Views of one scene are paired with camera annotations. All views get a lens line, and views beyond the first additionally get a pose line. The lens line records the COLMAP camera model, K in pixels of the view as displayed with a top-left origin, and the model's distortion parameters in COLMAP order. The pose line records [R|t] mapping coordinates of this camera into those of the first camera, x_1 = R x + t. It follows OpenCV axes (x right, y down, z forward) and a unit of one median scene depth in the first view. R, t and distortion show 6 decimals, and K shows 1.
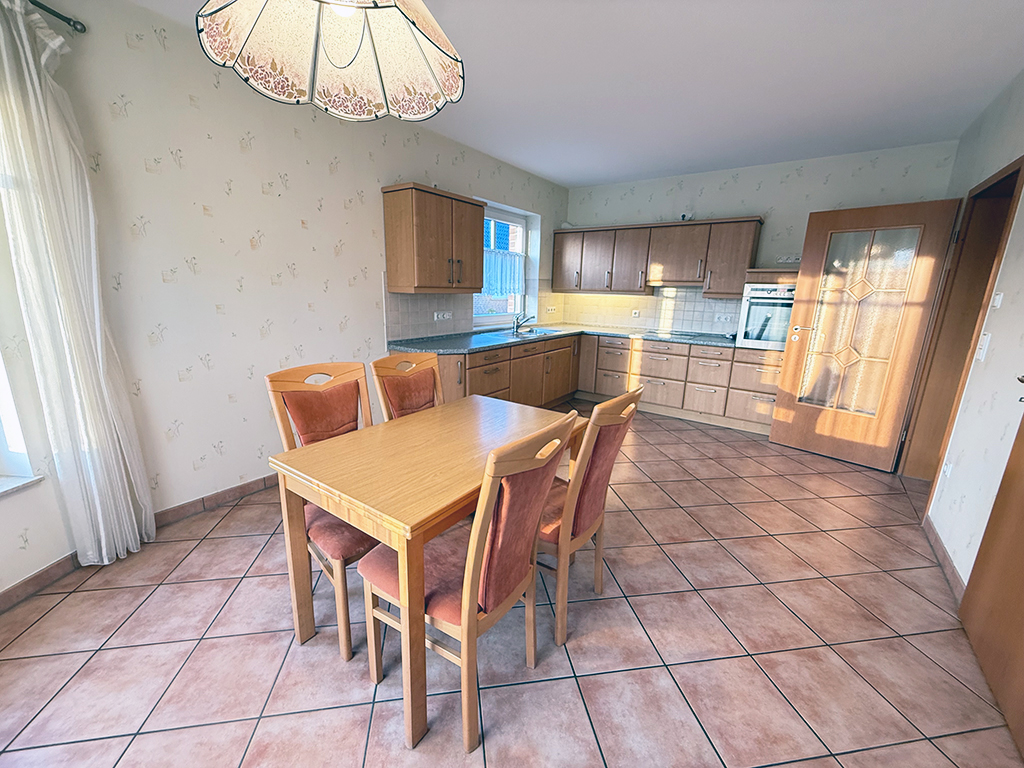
lens RADIAL K [[407.8, 0, 513.3], [0, 407.8, 380.0], [0, 0, 1]] dist [0.006999, 0.000255]
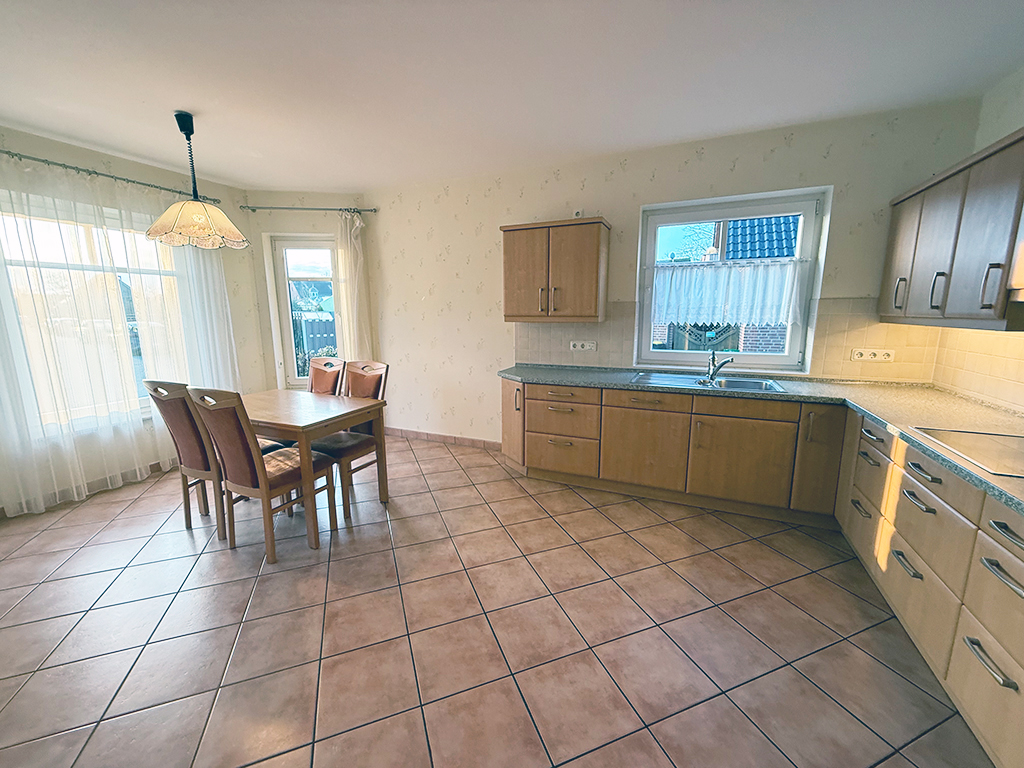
lens RADIAL K [[407.8, 0, 514.2], [0, 407.8, 388.5], [0, 0, 1]] dist [0.006999, 0.000255]
pose [[0.208008, 0.158232, -0.965244, 0.794660], [-0.207584, 0.971490, 0.114522, -0.151587], [0.955846, 0.176548, 0.234924, 0.717814]]
